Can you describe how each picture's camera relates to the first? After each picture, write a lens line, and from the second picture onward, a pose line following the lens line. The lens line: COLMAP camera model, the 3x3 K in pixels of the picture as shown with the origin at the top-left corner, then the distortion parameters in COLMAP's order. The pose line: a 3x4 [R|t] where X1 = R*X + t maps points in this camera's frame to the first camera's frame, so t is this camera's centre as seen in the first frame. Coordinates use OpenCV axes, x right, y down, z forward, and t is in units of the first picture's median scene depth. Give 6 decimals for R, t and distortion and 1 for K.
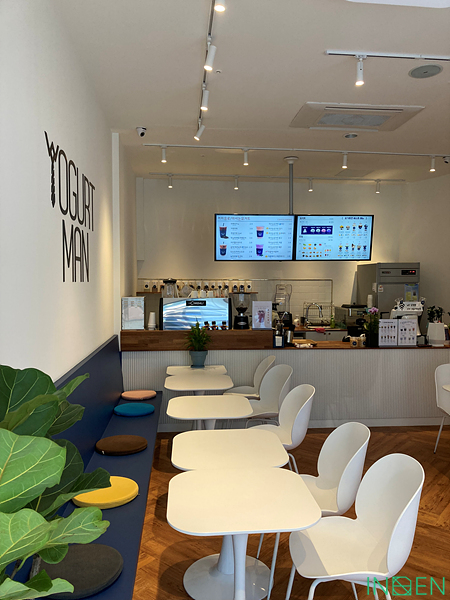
lens RADIAL K [[490.5, 0, 228.9], [0, 490.5, 305.1], [0, 0, 1]] dist [0.007157, -0.001956]
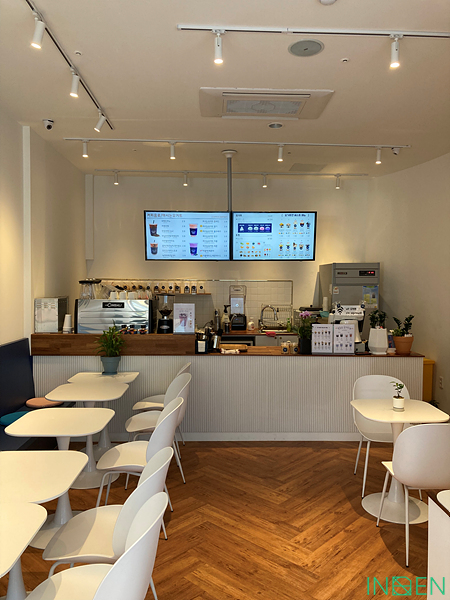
lens RADIAL K [[490.1, 0, 225.0], [0, 490.1, 300.0], [0, 0, 1]] dist [0.013241, -0.004394]
pose [[0.997988, 0.007431, -0.062974, 0.197013], [-0.008009, 0.999928, -0.008926, -0.006939], [0.062903, 0.009413, 0.997975, 0.068375]]
